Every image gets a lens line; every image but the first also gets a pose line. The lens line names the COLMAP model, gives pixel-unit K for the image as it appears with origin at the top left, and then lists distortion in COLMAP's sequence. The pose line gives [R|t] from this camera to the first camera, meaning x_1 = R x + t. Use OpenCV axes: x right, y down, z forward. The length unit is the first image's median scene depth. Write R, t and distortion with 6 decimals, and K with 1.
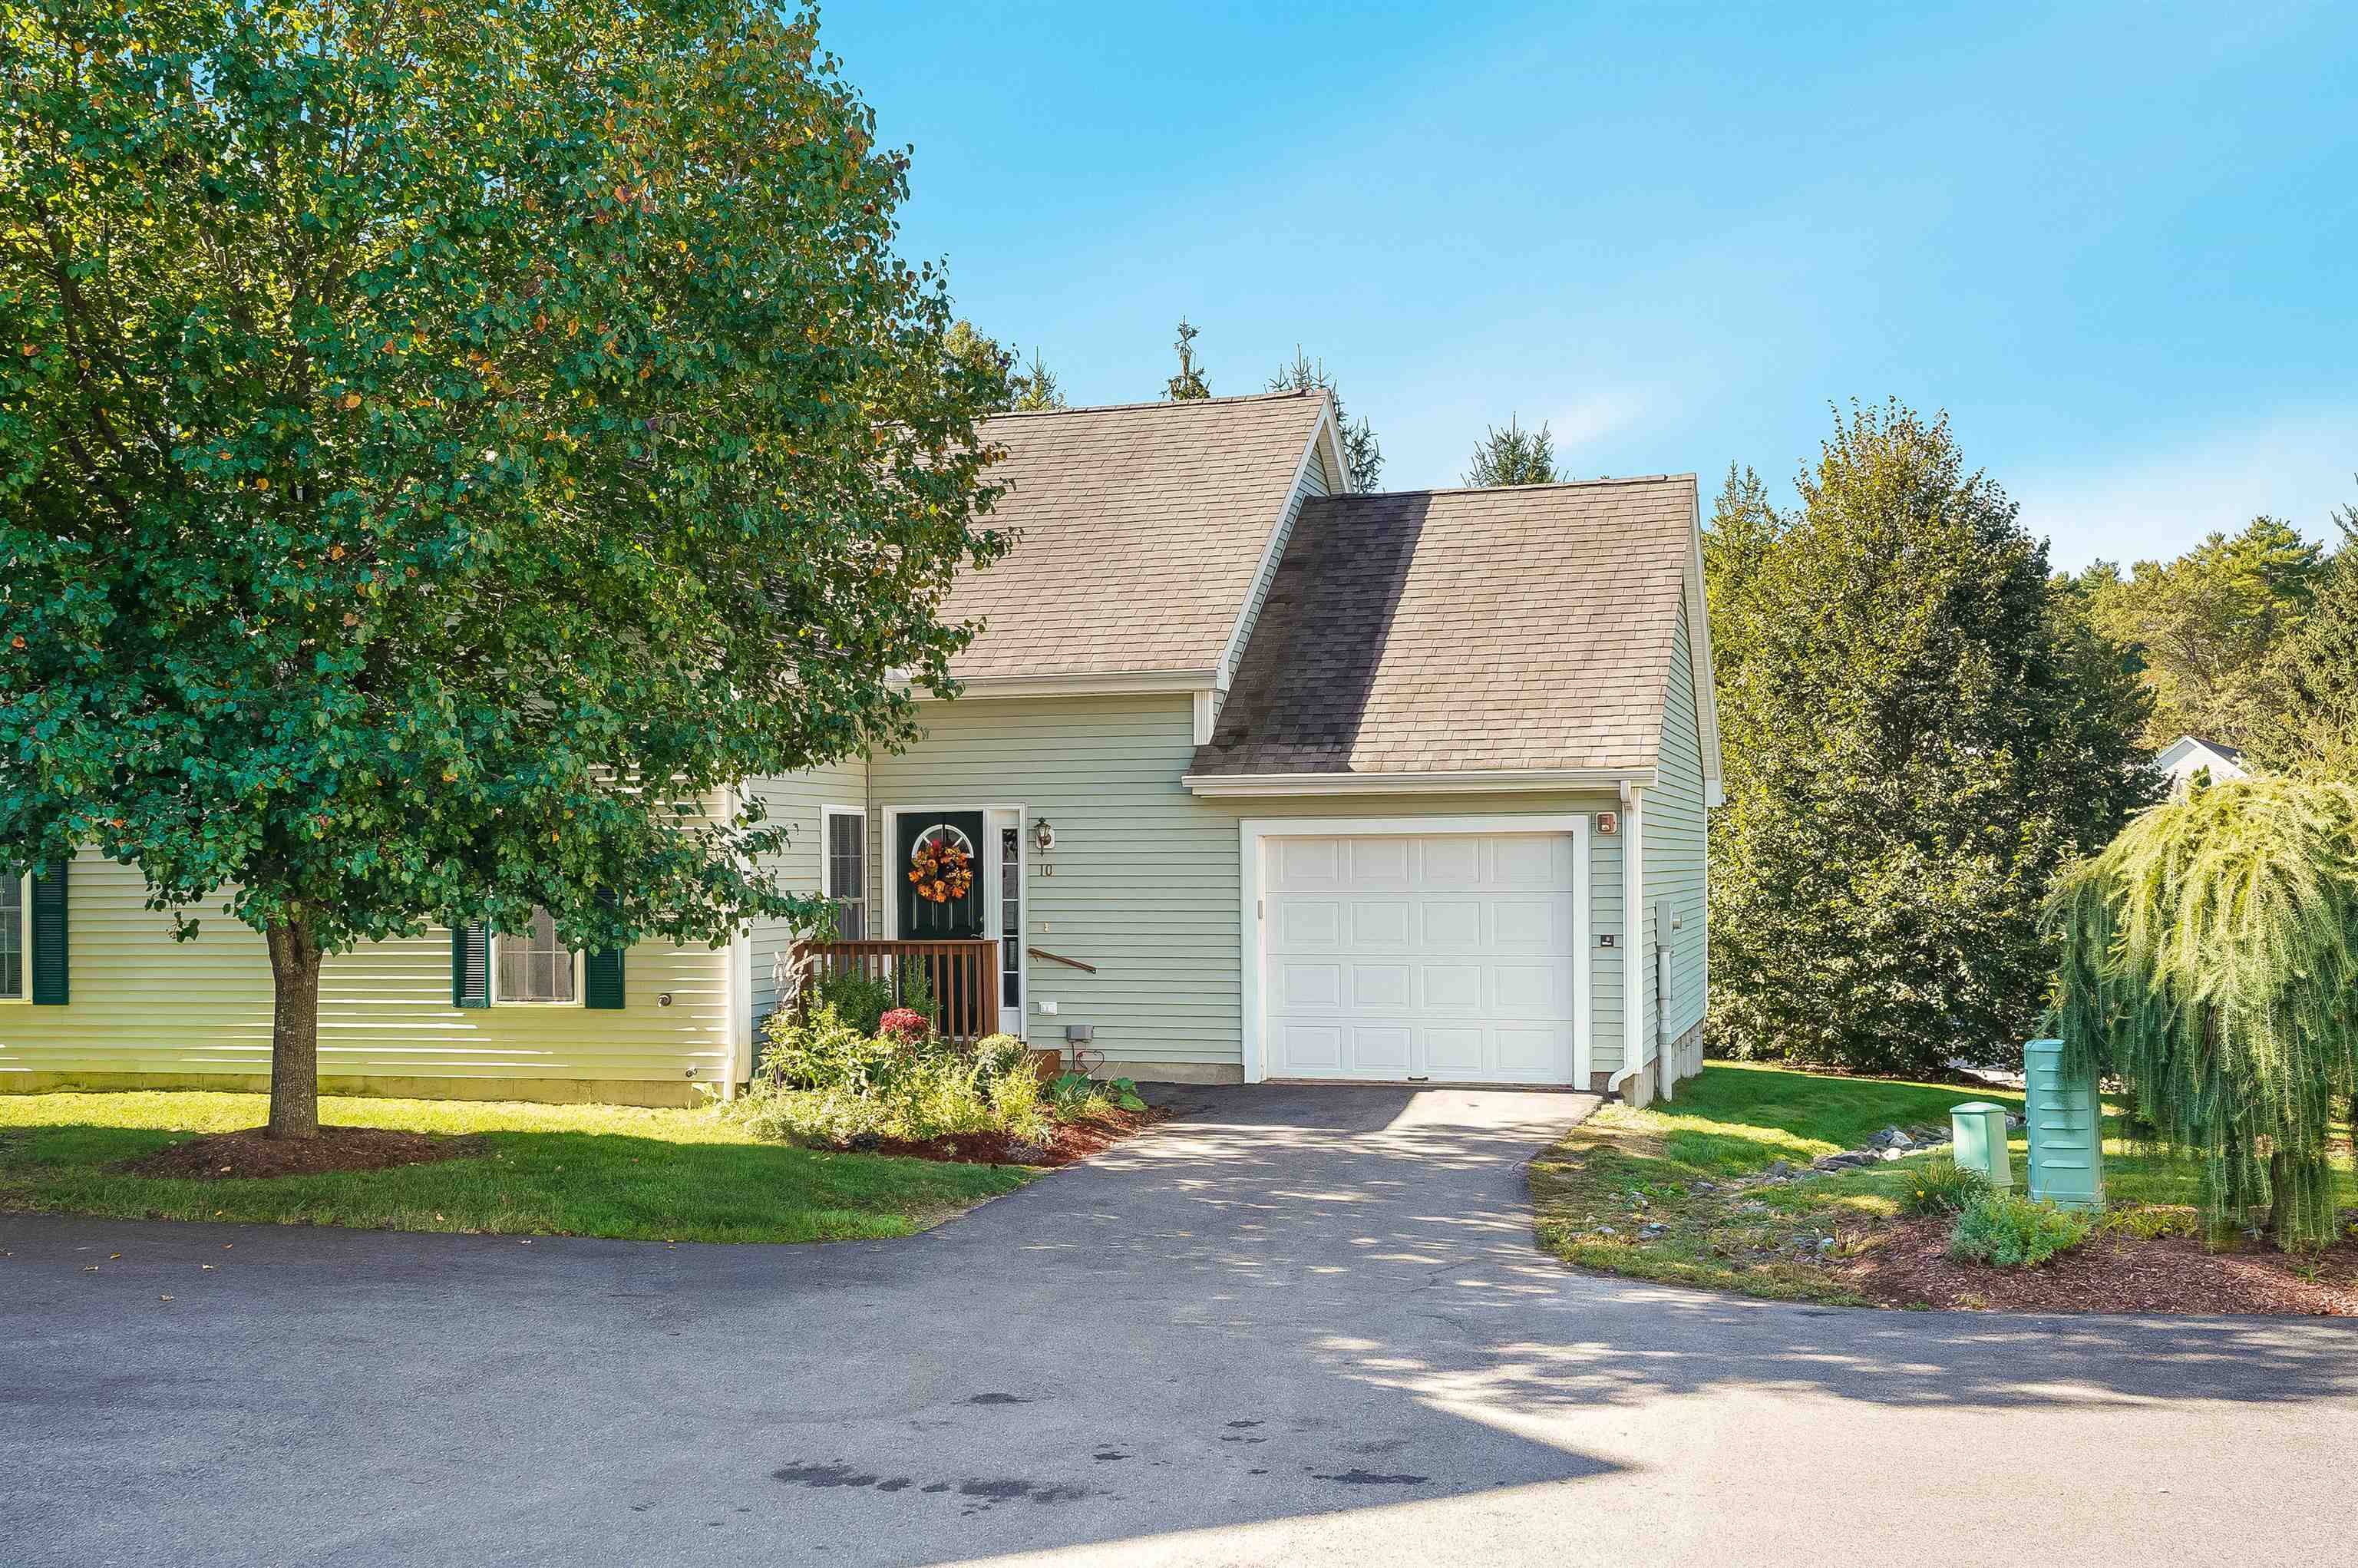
lens RADIAL K [[2351.5, 0, 1181.4], [0, 2351.5, 857.7], [0, 0, 1]] dist [0.037833, 0.000885]
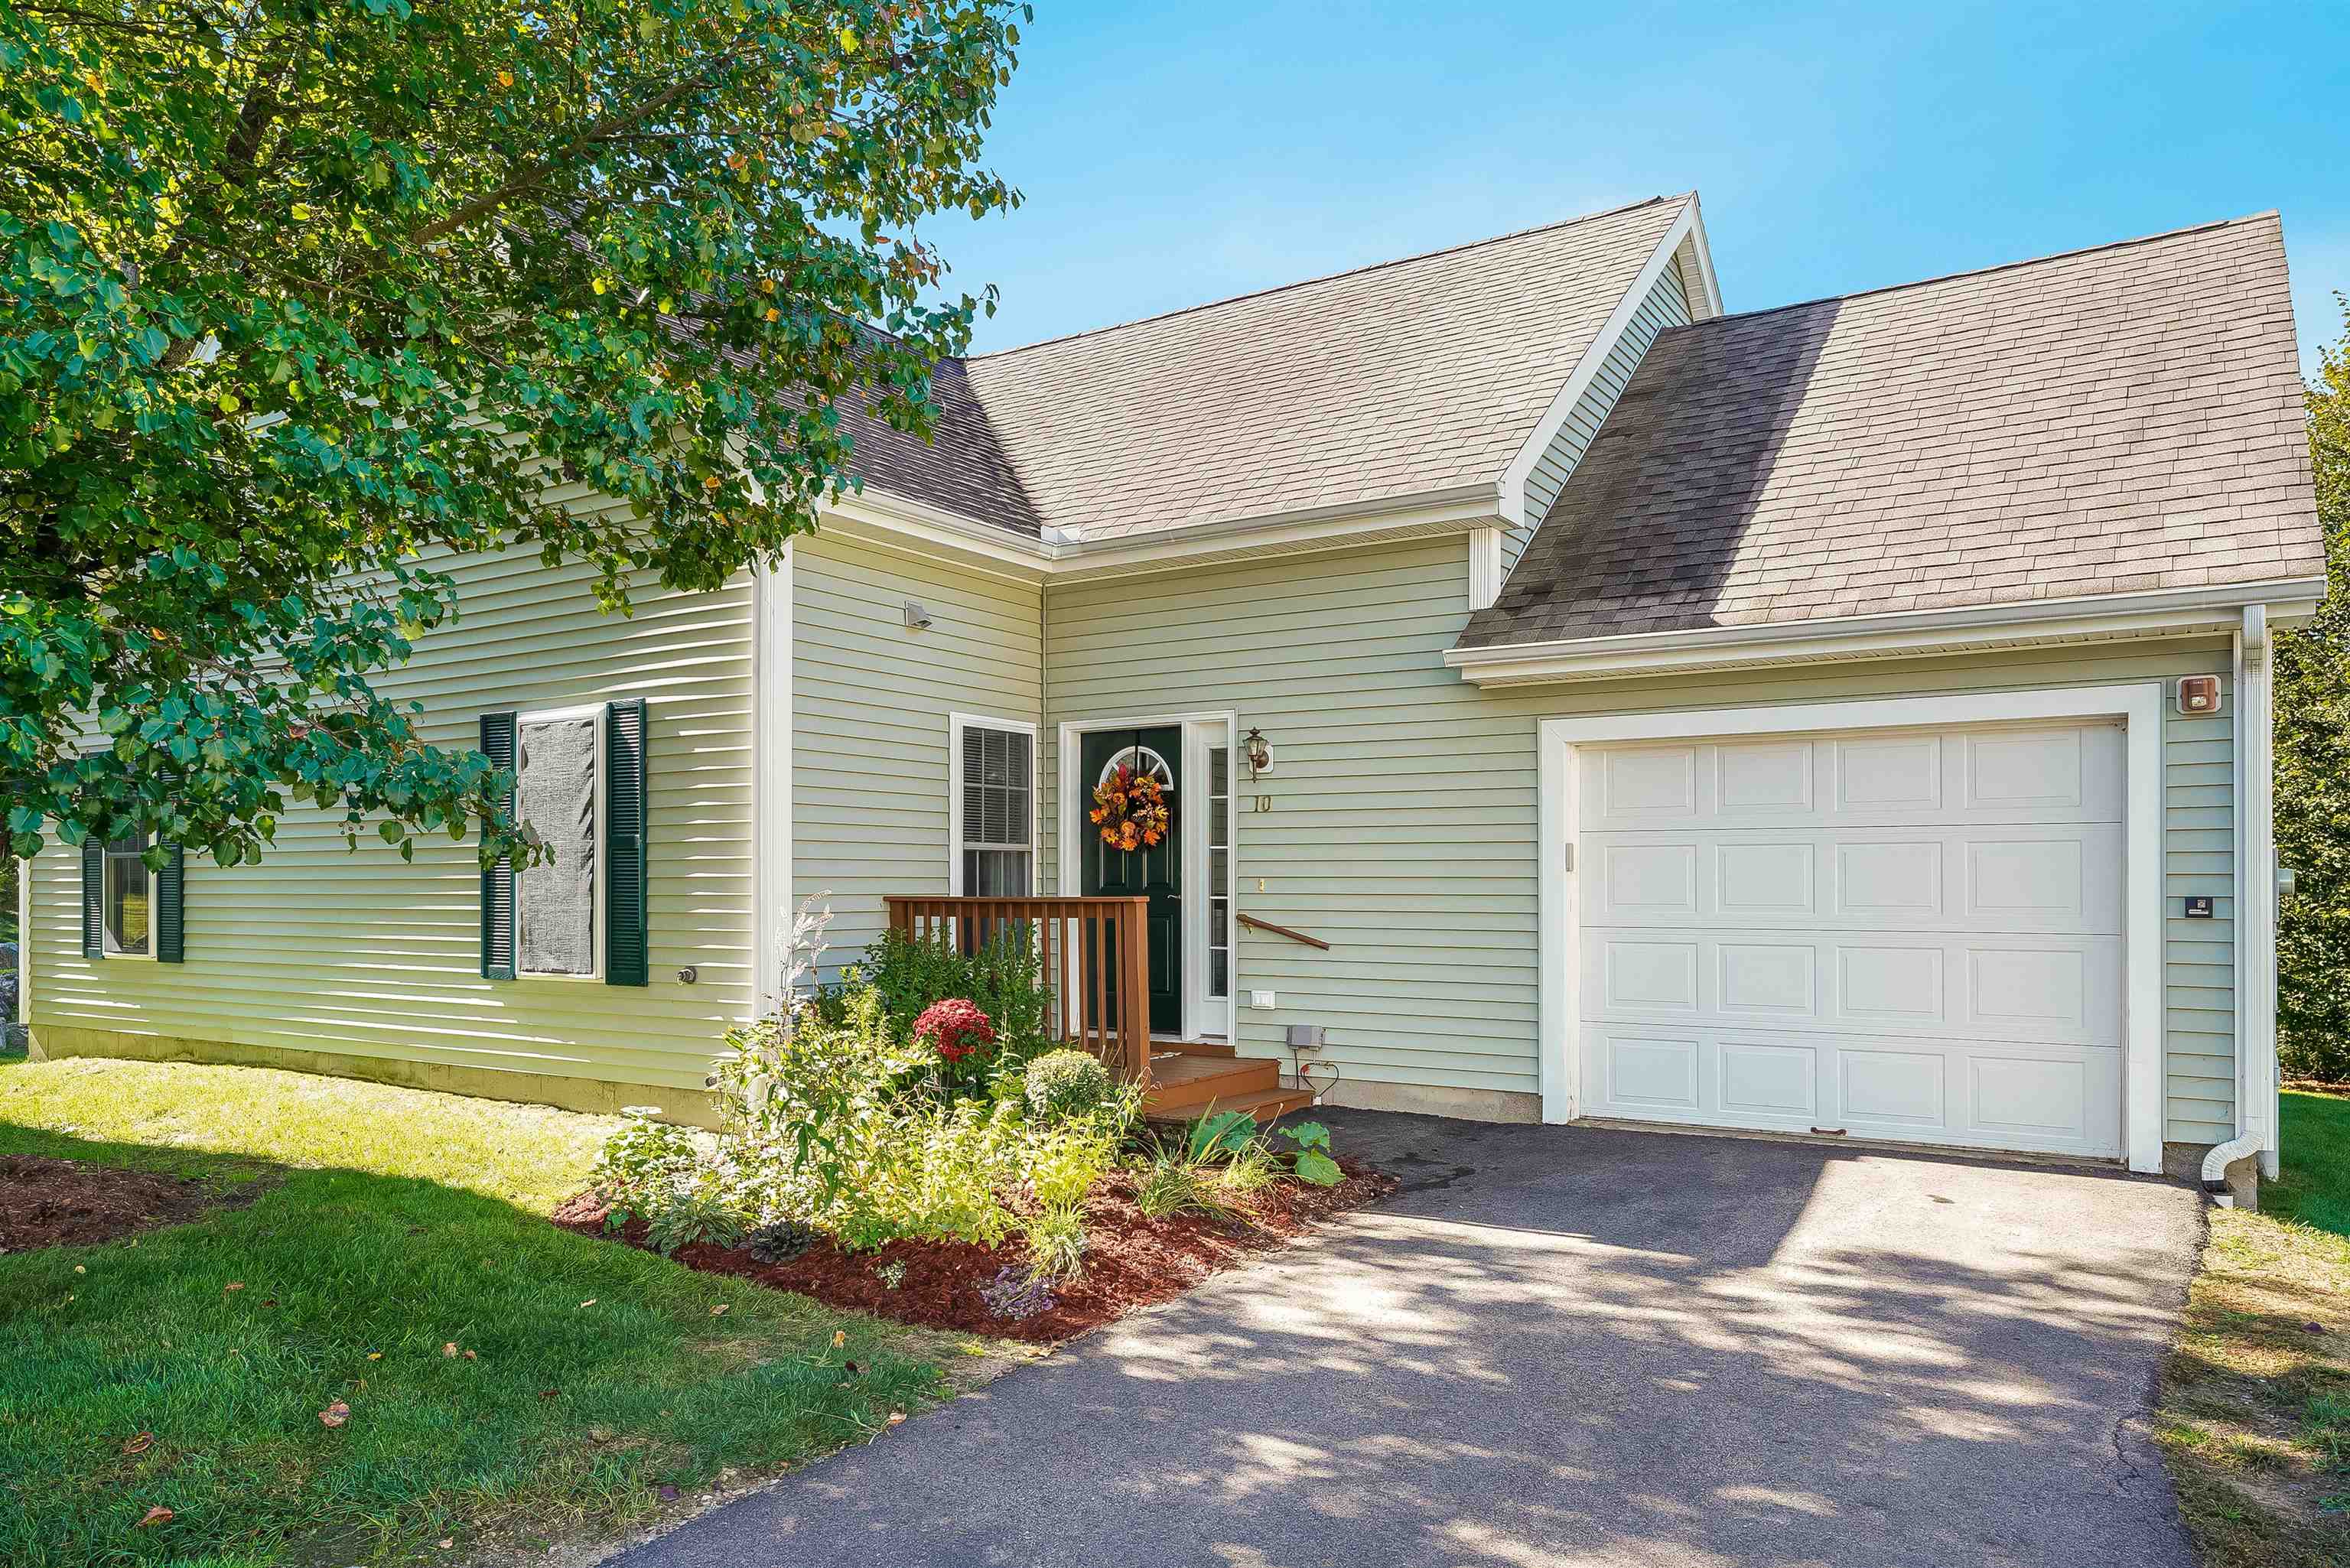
lens RADIAL K [[1571.4, 0, 1171.2], [0, 1571.4, 879.4], [0, 0, 1]] dist [-0.034051, 0.043361]
pose [[0.961786, 0.006093, -0.273736, 0.046454], [-0.006364, 0.999980, -0.000104, 0.028942], [0.273730, 0.001842, 0.961805, 0.554718]]
